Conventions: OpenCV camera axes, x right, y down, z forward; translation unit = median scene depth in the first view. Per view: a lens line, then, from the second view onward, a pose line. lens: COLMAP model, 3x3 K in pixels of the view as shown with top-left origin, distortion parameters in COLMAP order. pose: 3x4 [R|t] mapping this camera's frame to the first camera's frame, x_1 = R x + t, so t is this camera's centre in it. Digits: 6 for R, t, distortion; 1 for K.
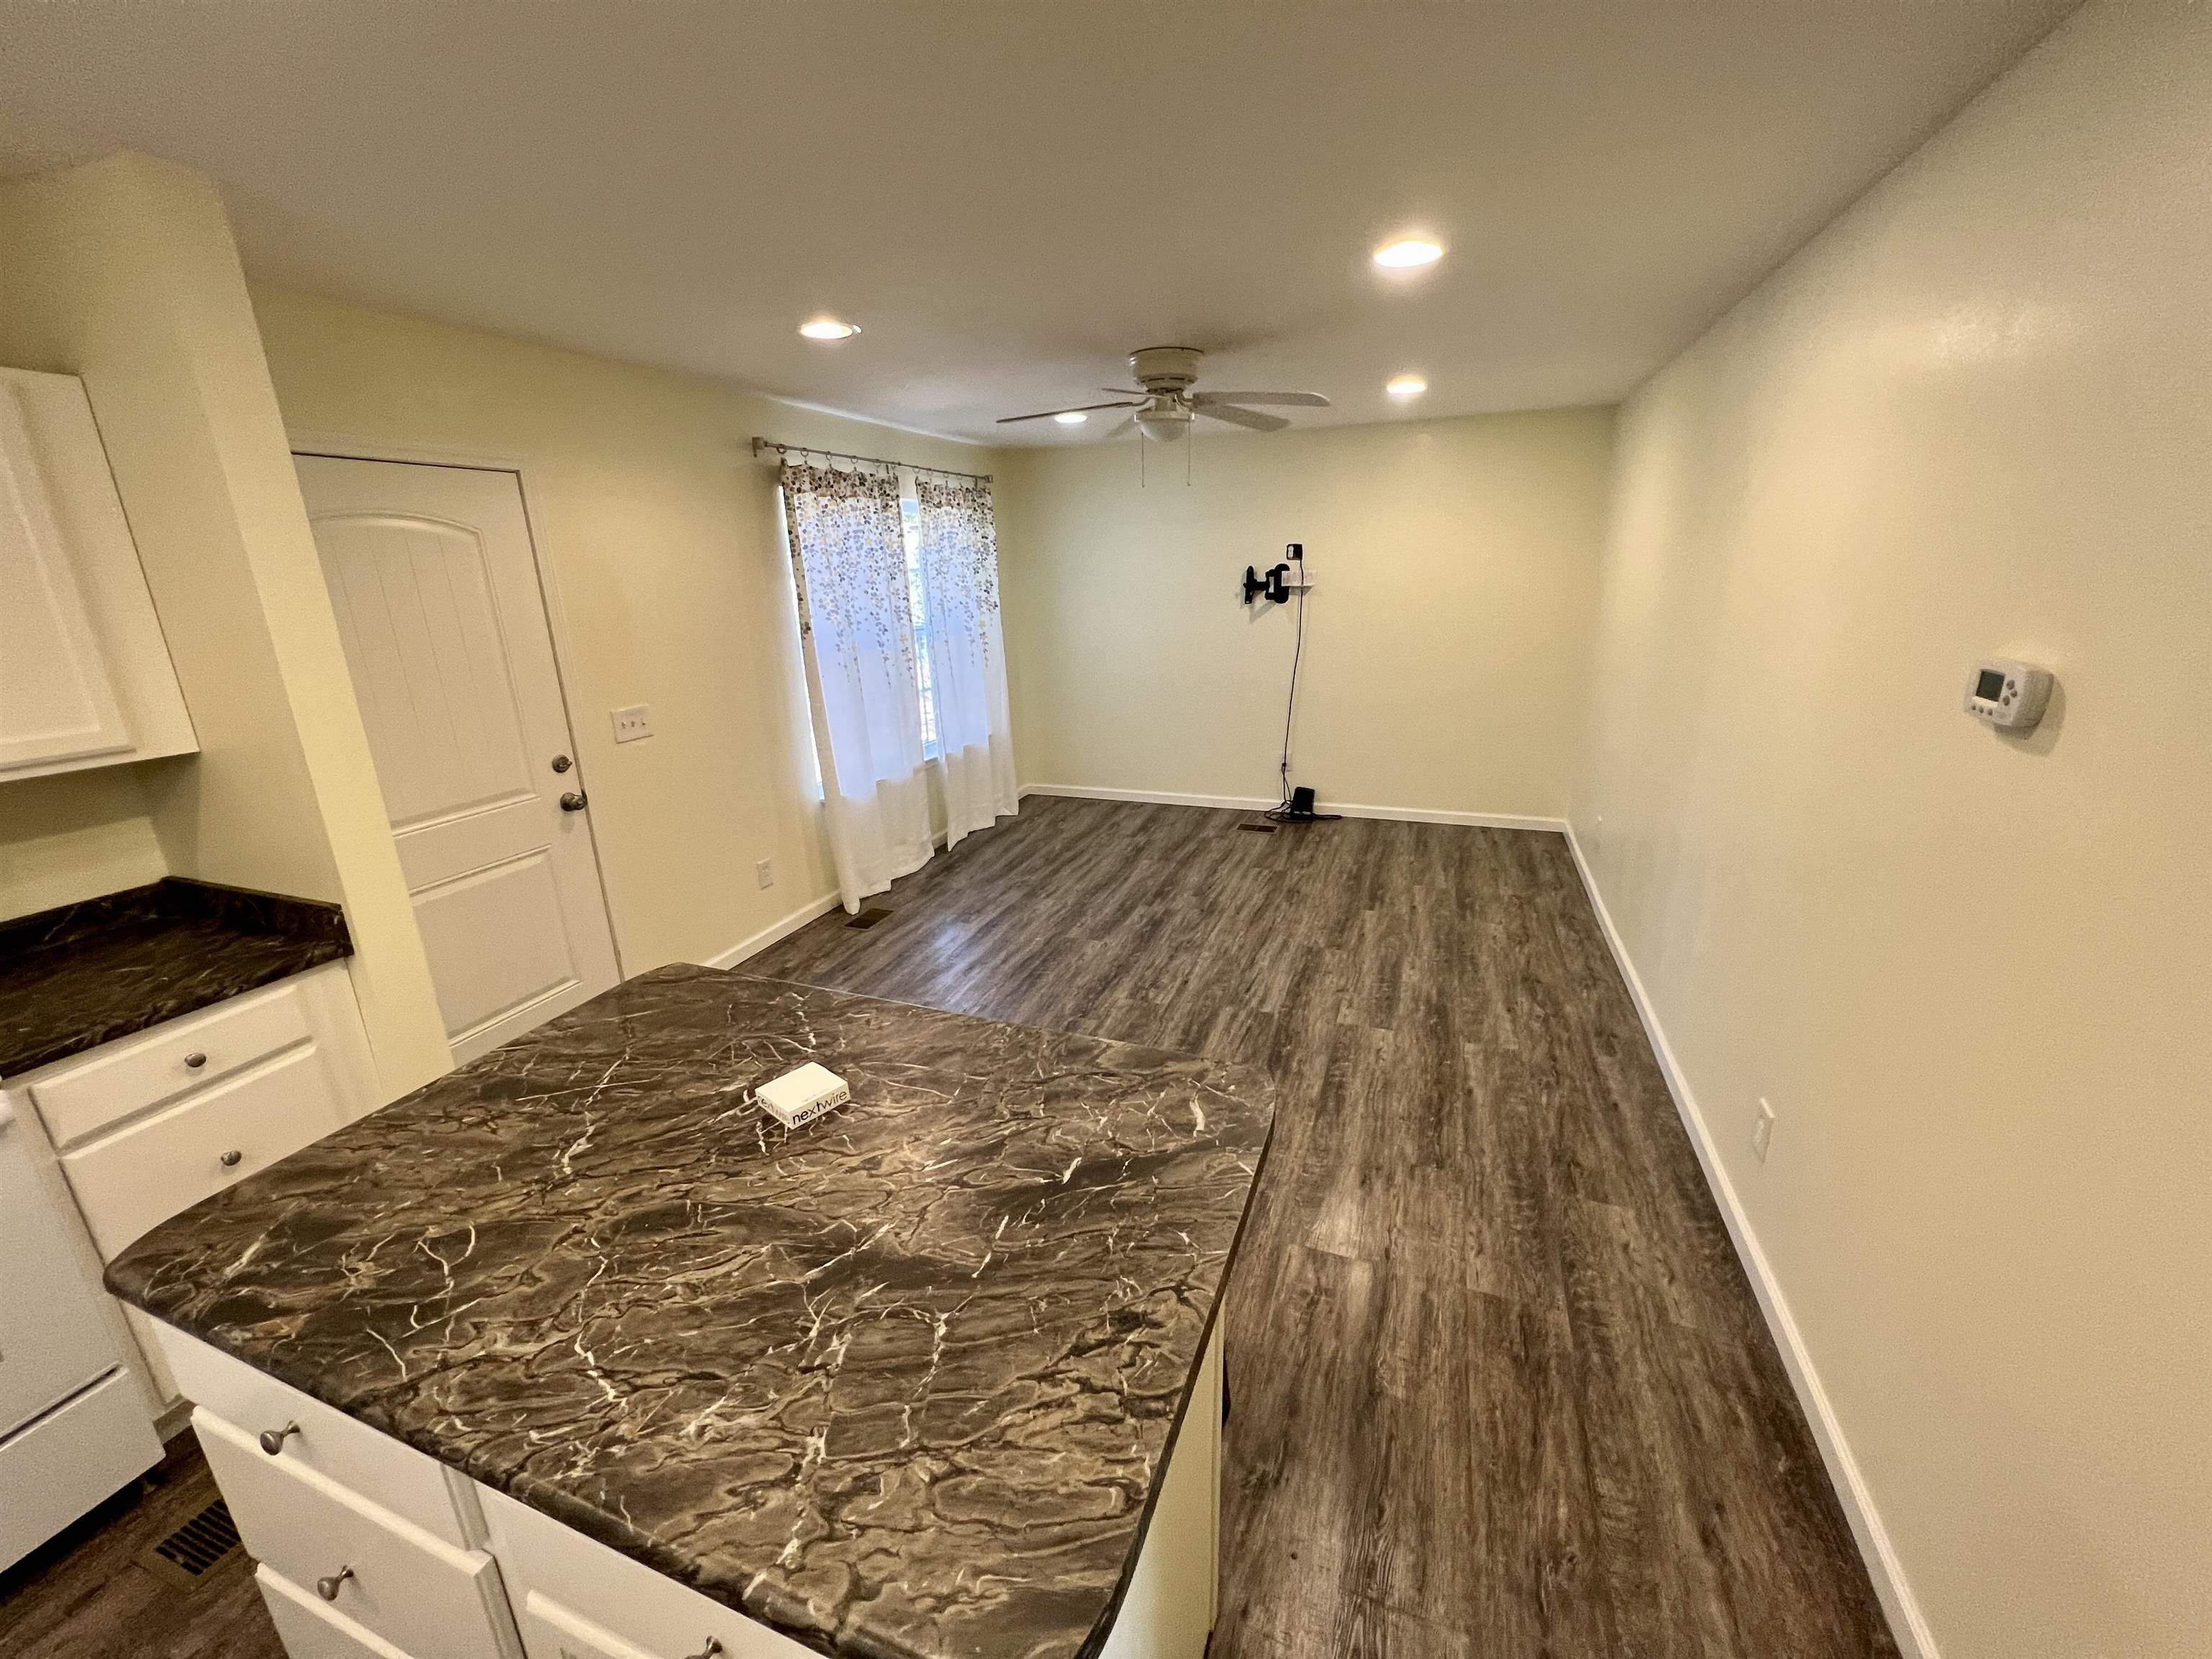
lens RADIAL K [[884.5, 0, 1104.9], [0, 884.5, 824.2], [0, 0, 1]] dist [-0.002127, 0.000782]
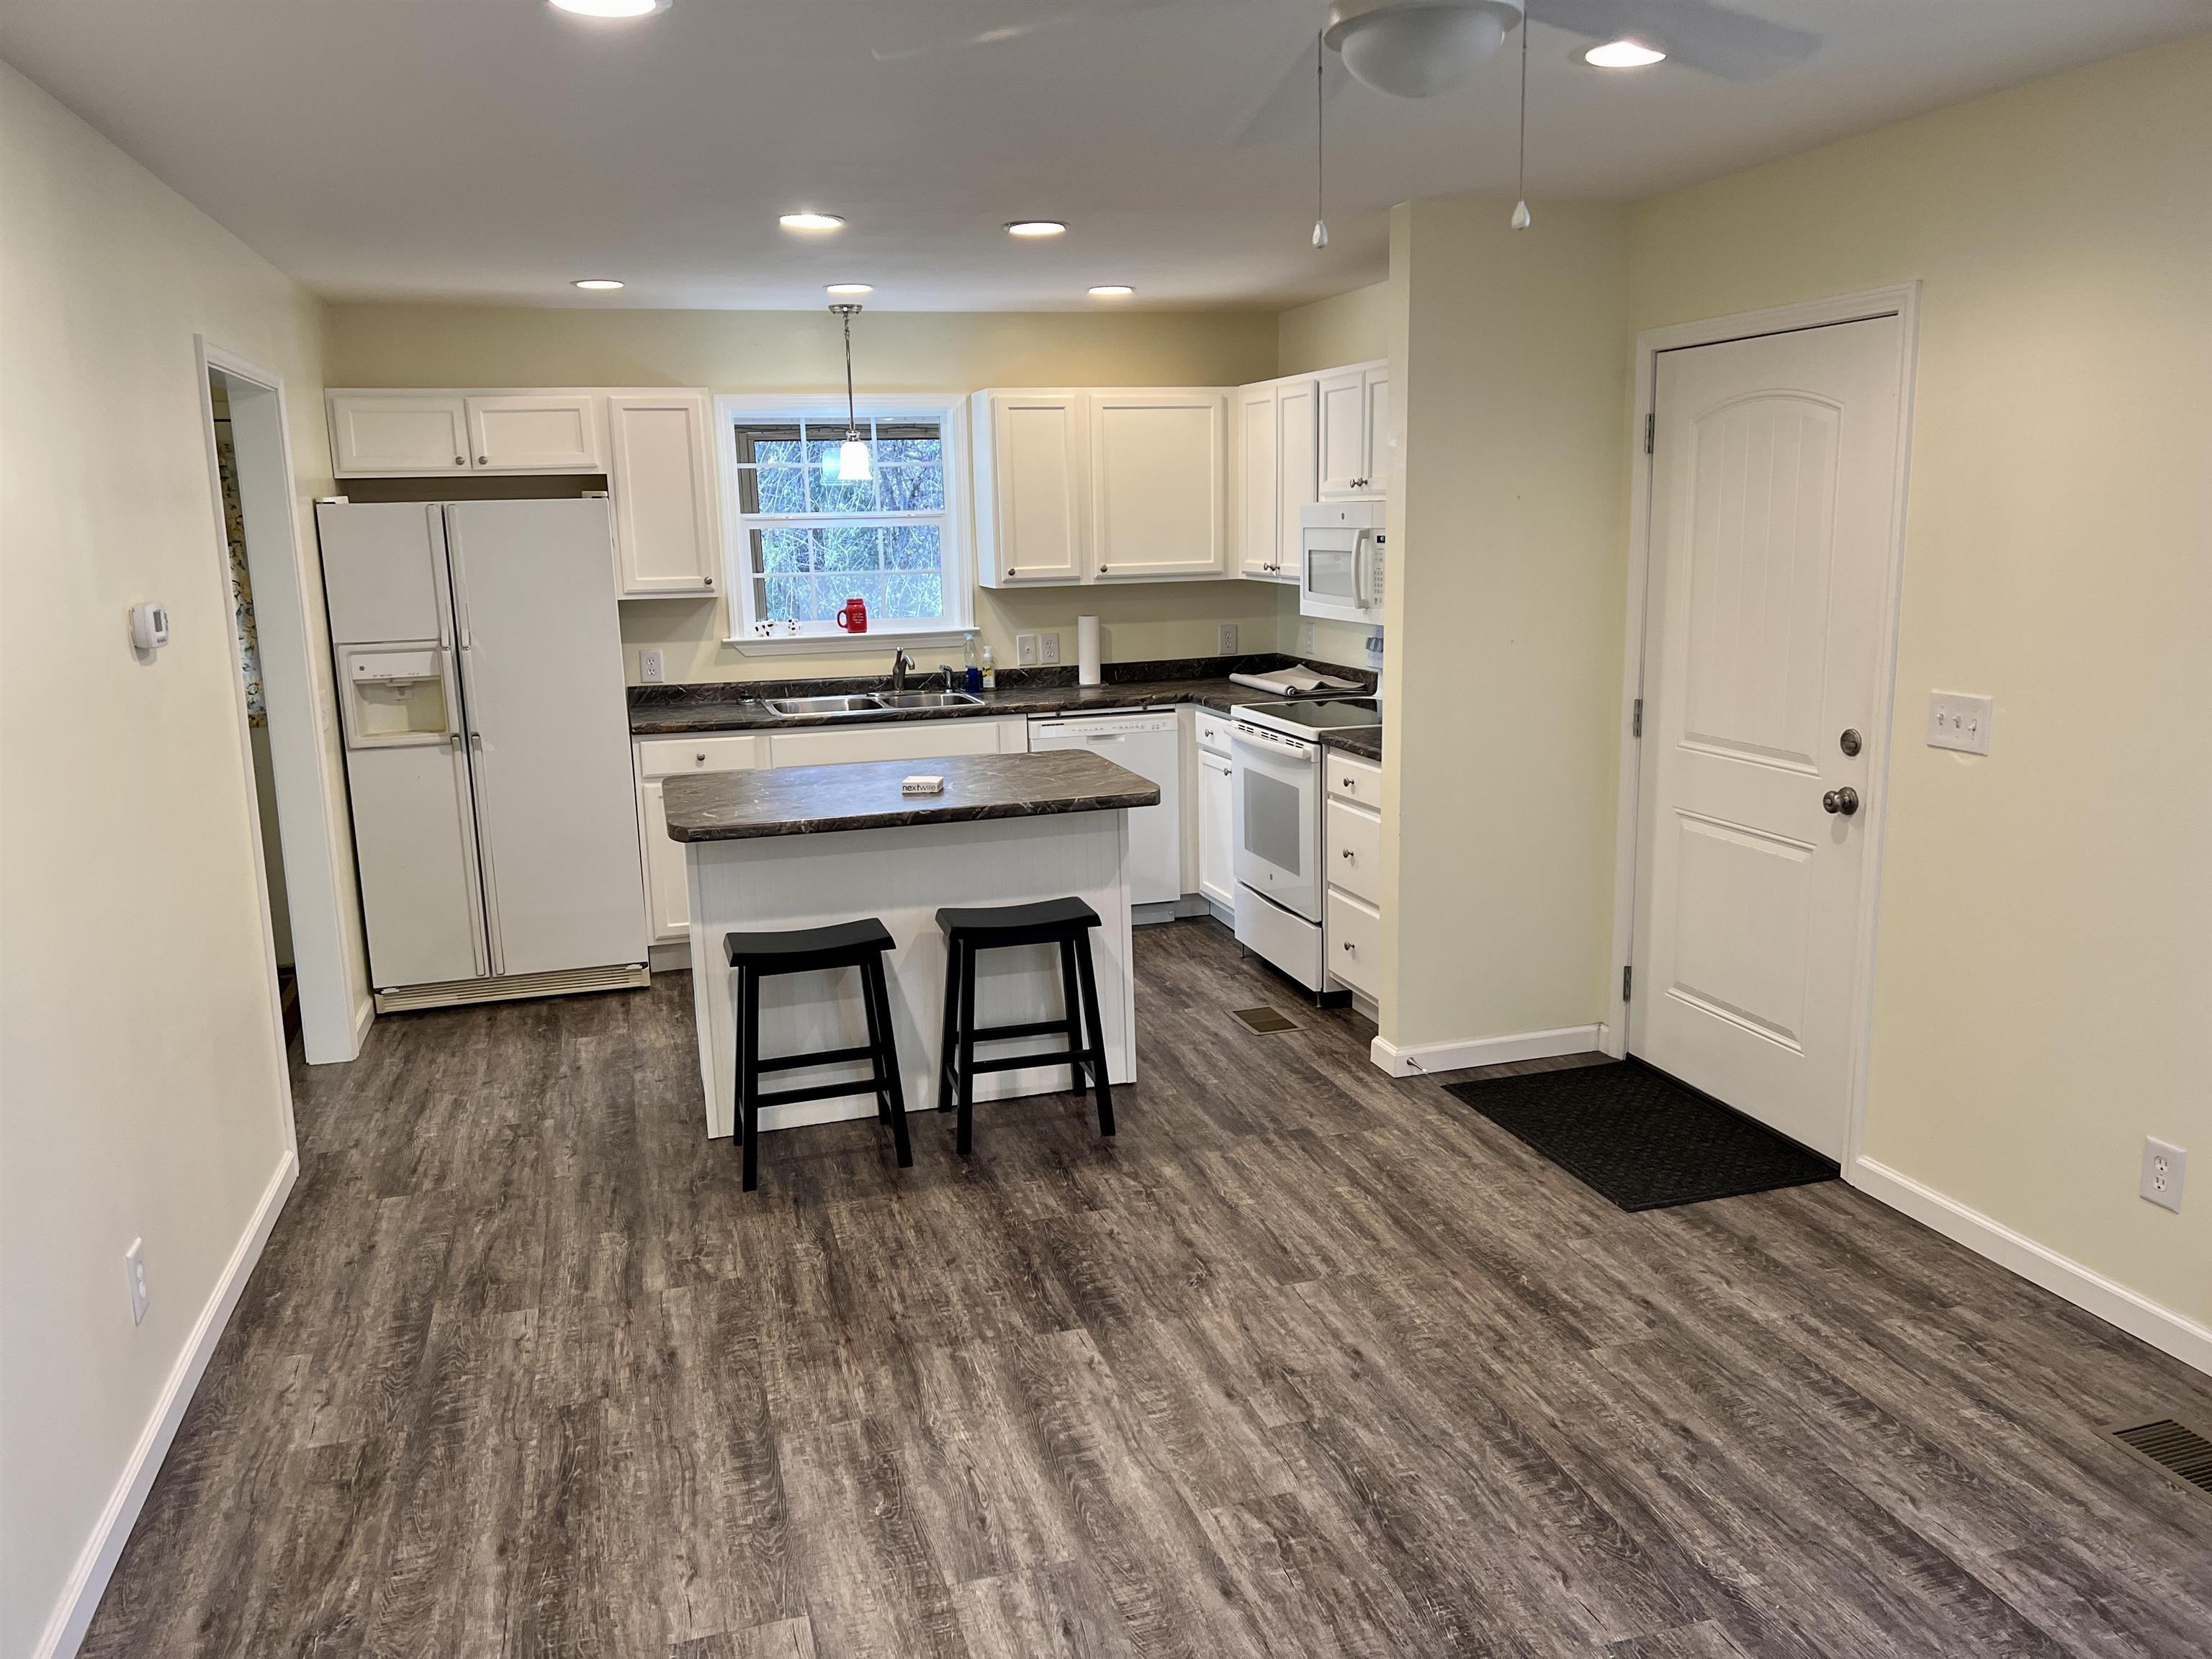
lens RADIAL K [[1657.9, 0, 1101.2], [0, 1657.9, 825.0], [0, 0, 1]] dist [0.056231, -0.053110]
pose [[-0.800005, 0.161370, -0.577886, 0.500398], [-0.123786, 0.898042, 0.422135, -0.410935], [0.587086, 0.409244, -0.698462, 1.358395]]
